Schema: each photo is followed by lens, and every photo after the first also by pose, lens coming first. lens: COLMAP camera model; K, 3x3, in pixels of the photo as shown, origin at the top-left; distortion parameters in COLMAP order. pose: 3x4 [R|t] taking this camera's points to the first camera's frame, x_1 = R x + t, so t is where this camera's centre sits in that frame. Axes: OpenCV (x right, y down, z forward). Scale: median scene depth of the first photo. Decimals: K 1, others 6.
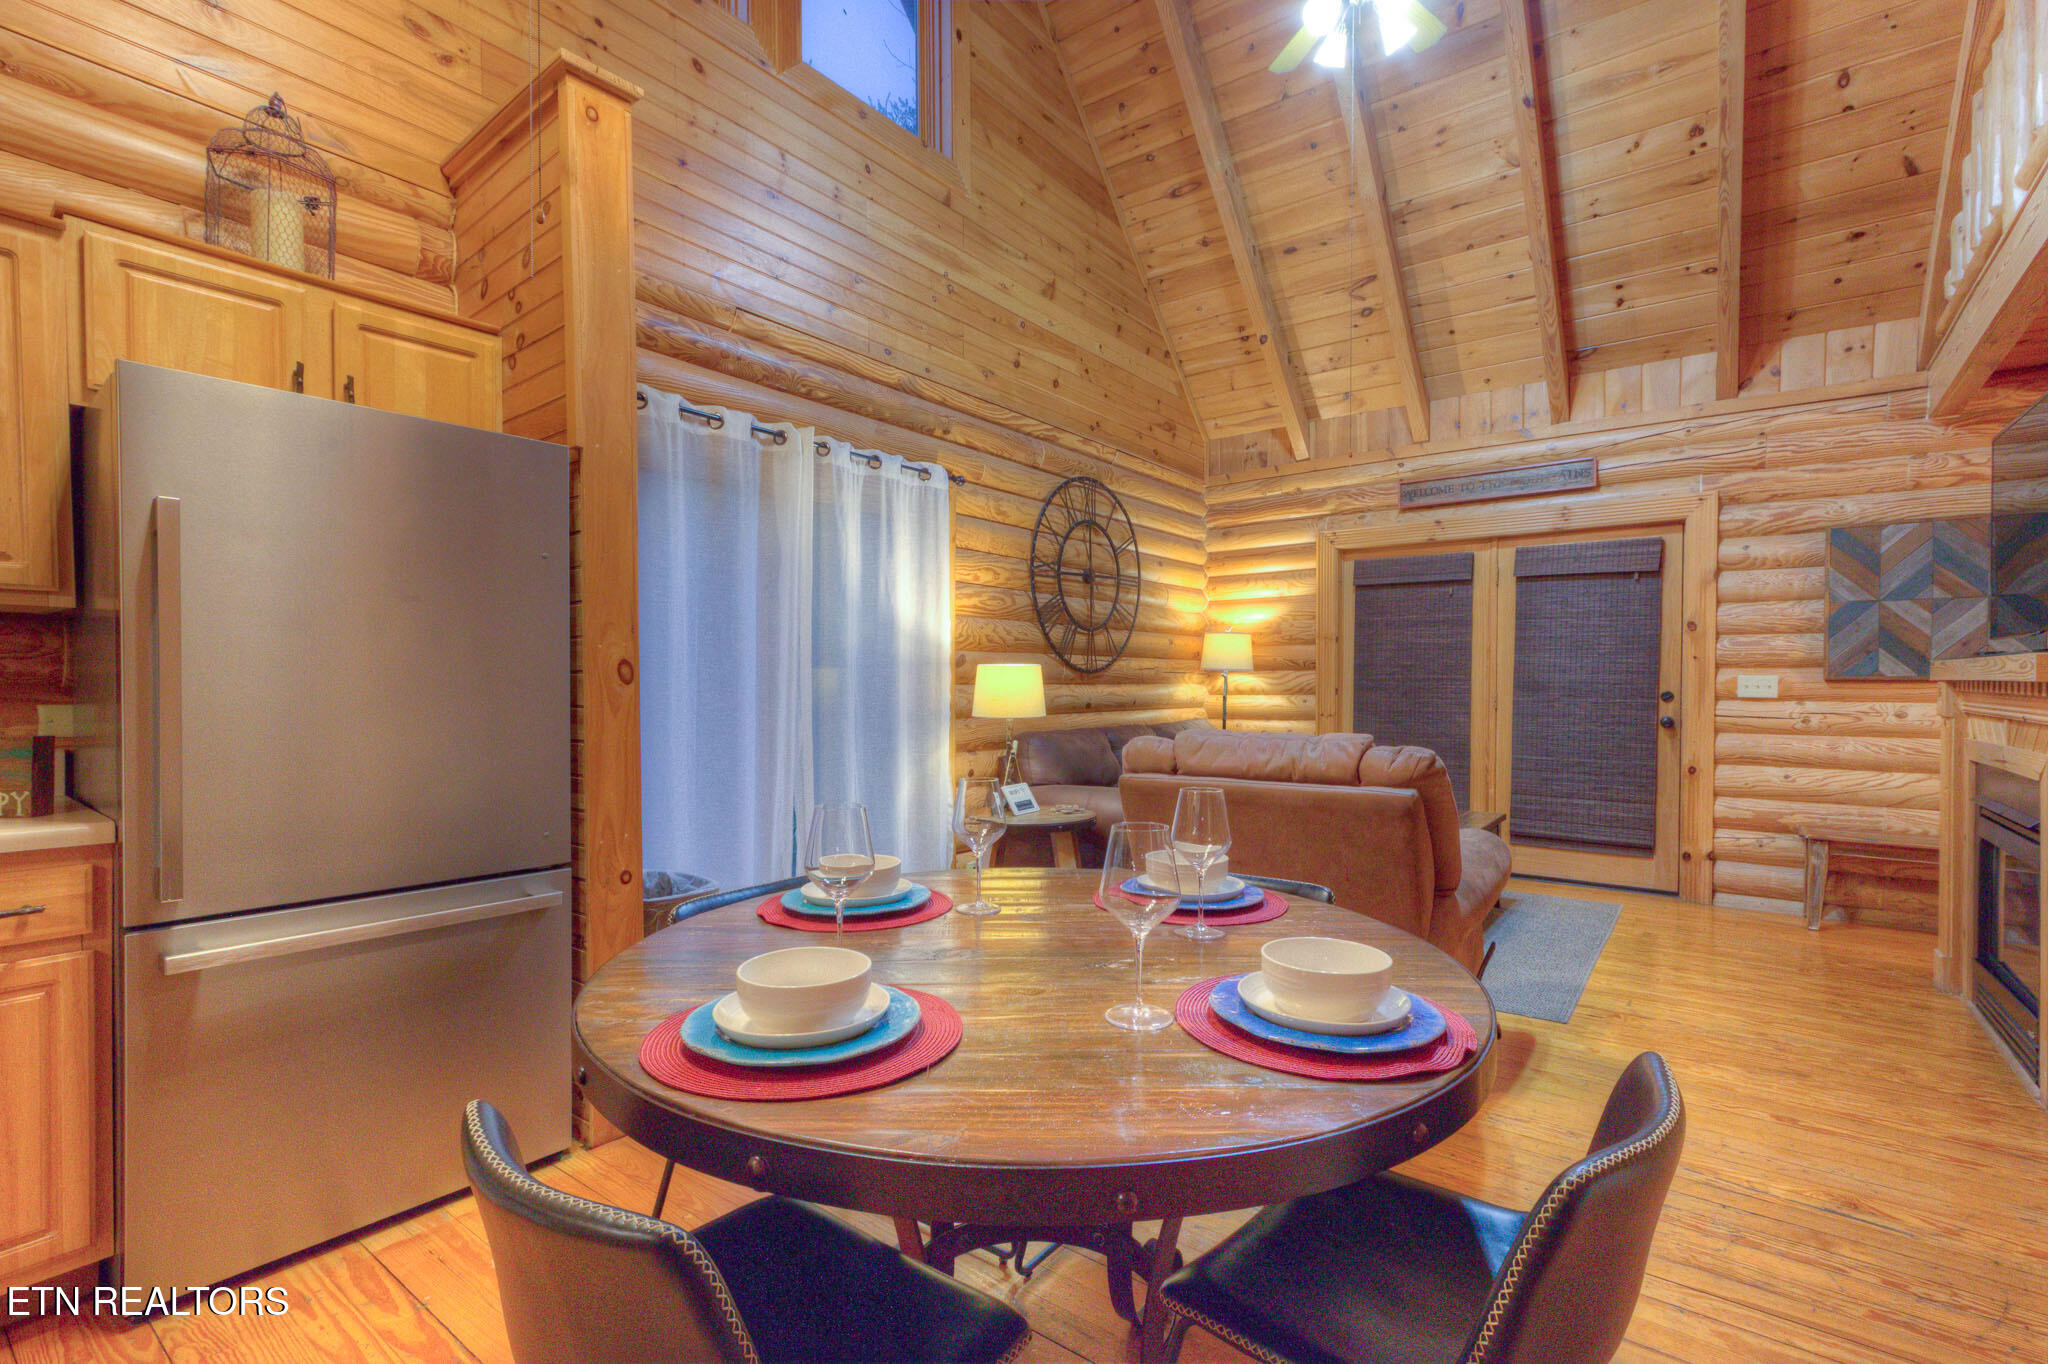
lens RADIAL K [[930.4, 0, 1026.4], [0, 930.4, 694.8], [0, 0, 1]] dist [-0.002683, 0.003942]
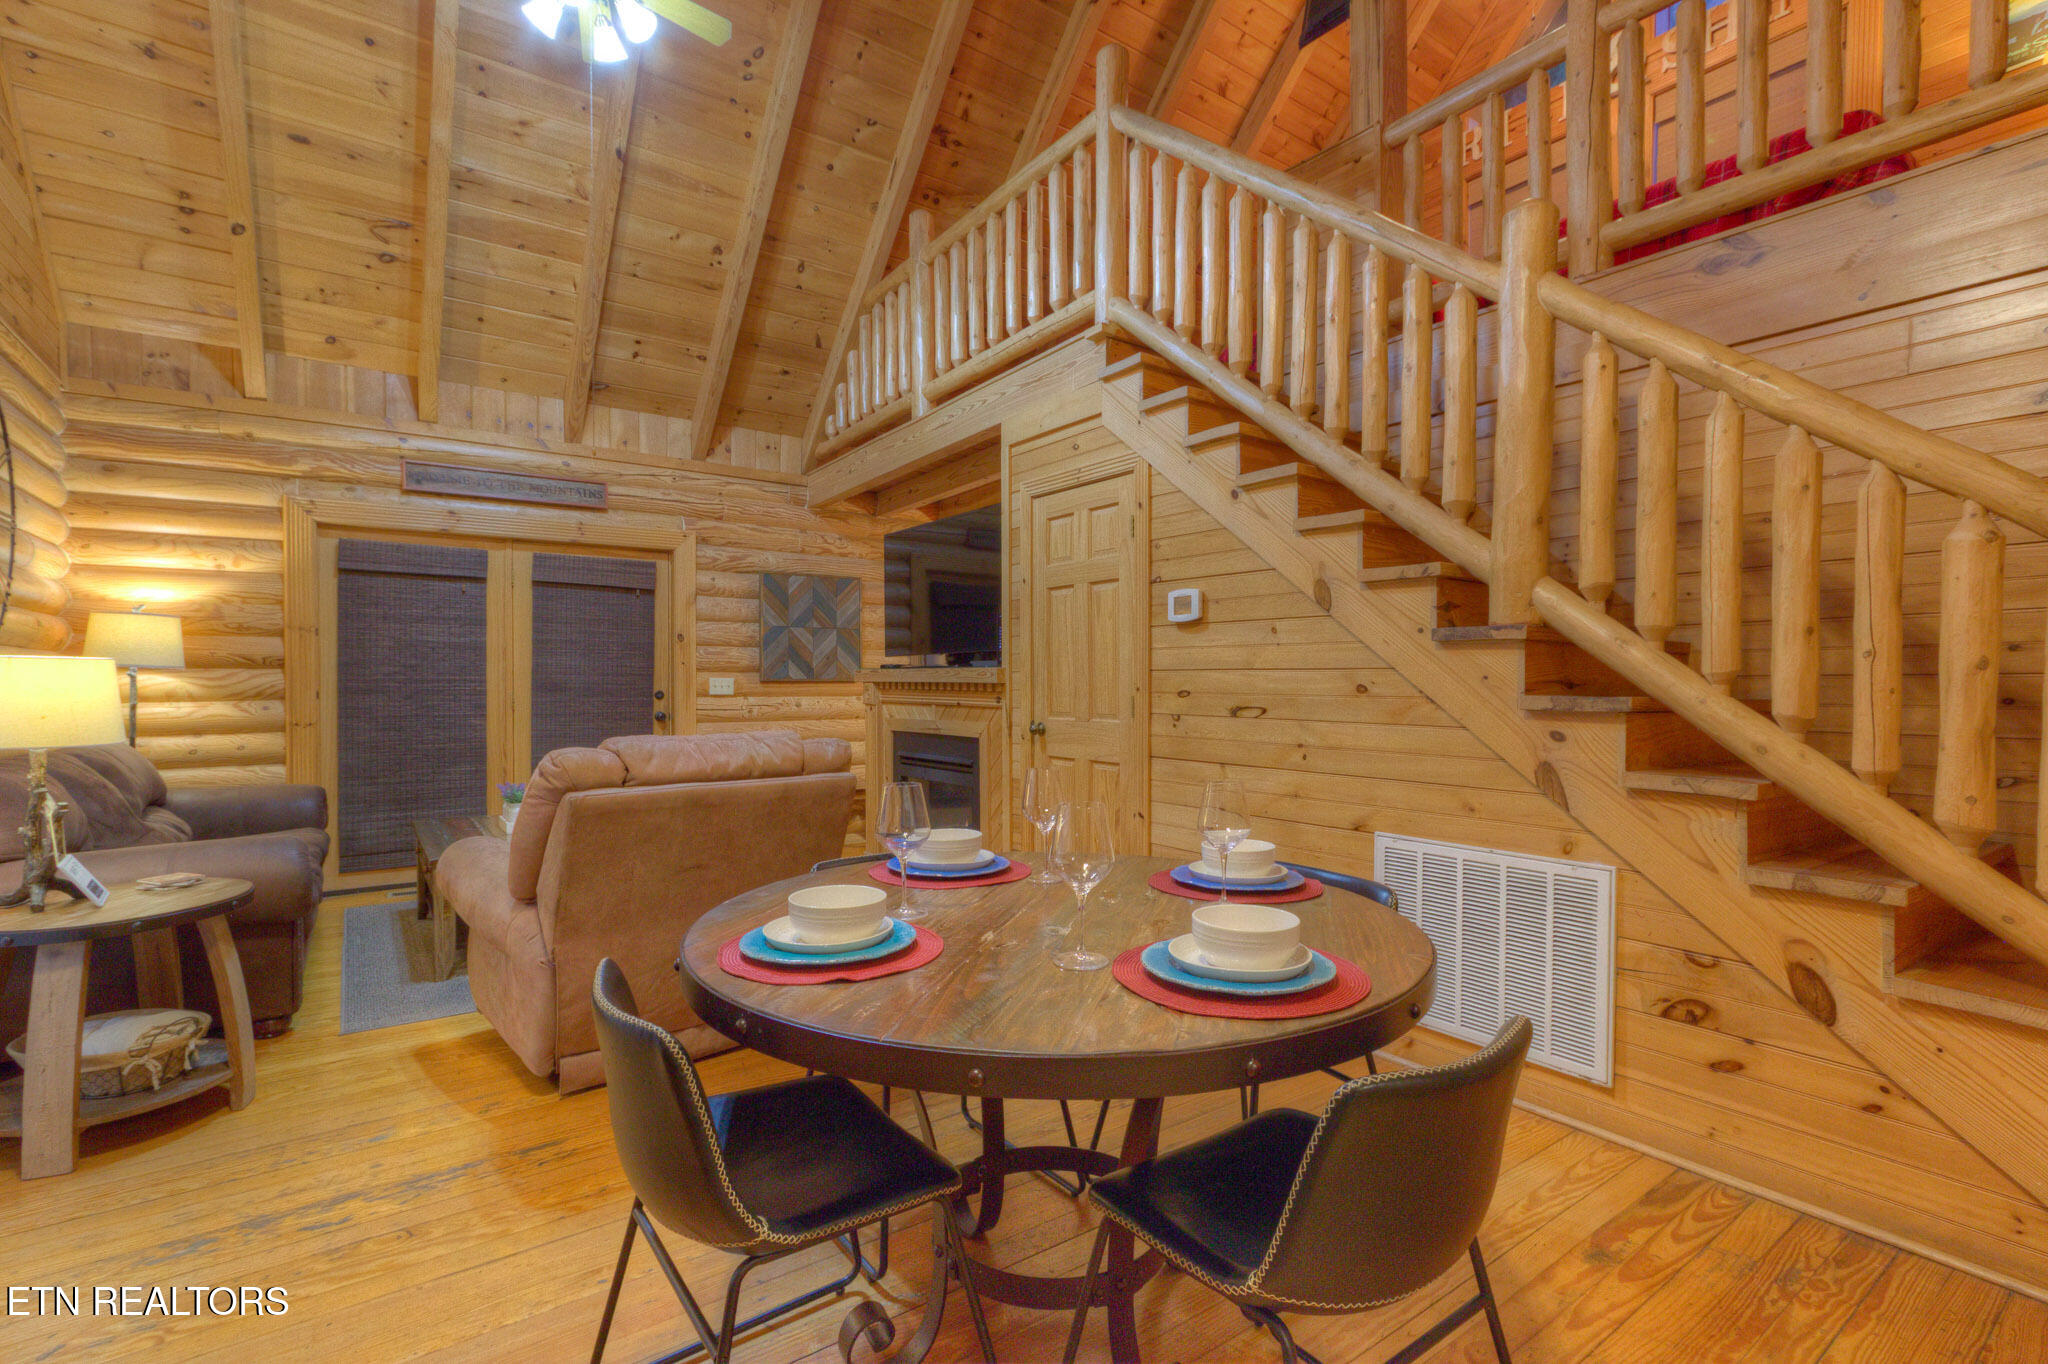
lens RADIAL K [[931.4, 0, 1028.5], [0, 931.4, 695.6], [0, 0, 1]] dist [-0.007027, 0.003952]
pose [[0.289785, -0.015392, 0.956968, -0.348679], [0.014323, 0.999828, 0.011744, -0.005112], [-0.956985, 0.010303, 0.289956, 0.210742]]
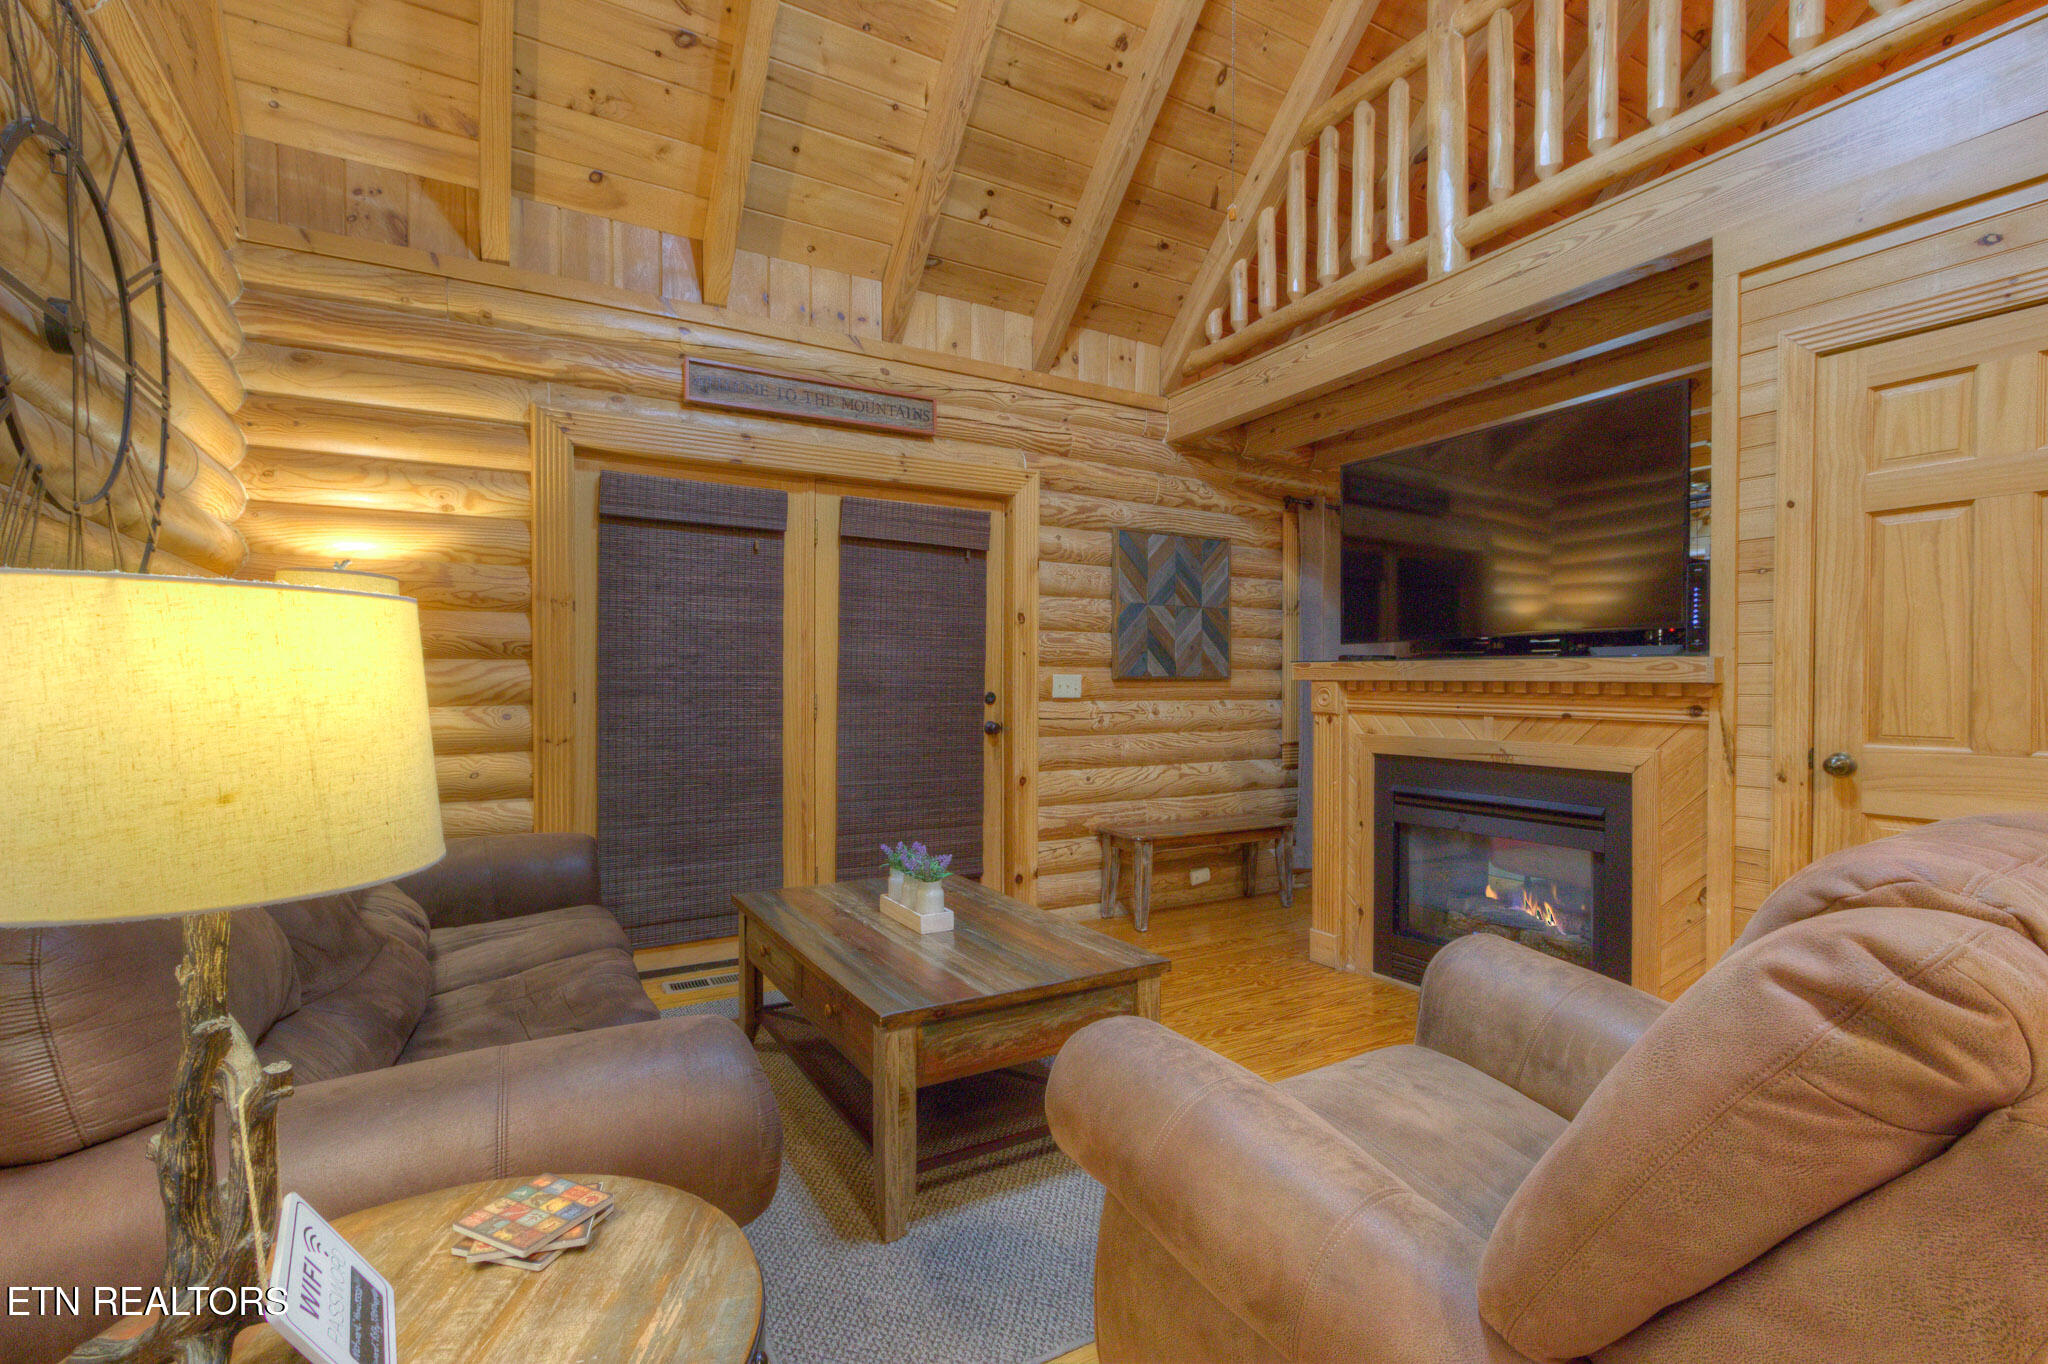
lens RADIAL K [[933.7, 0, 1026.0], [0, 933.7, 693.8], [0, 0, 1]] dist [-0.000702, 0.000809]
pose [[0.377588, -0.012837, 0.925885, -0.111700], [0.011548, 0.999891, 0.009153, -0.010529], [-0.925902, 0.007236, 0.377695, 0.692278]]
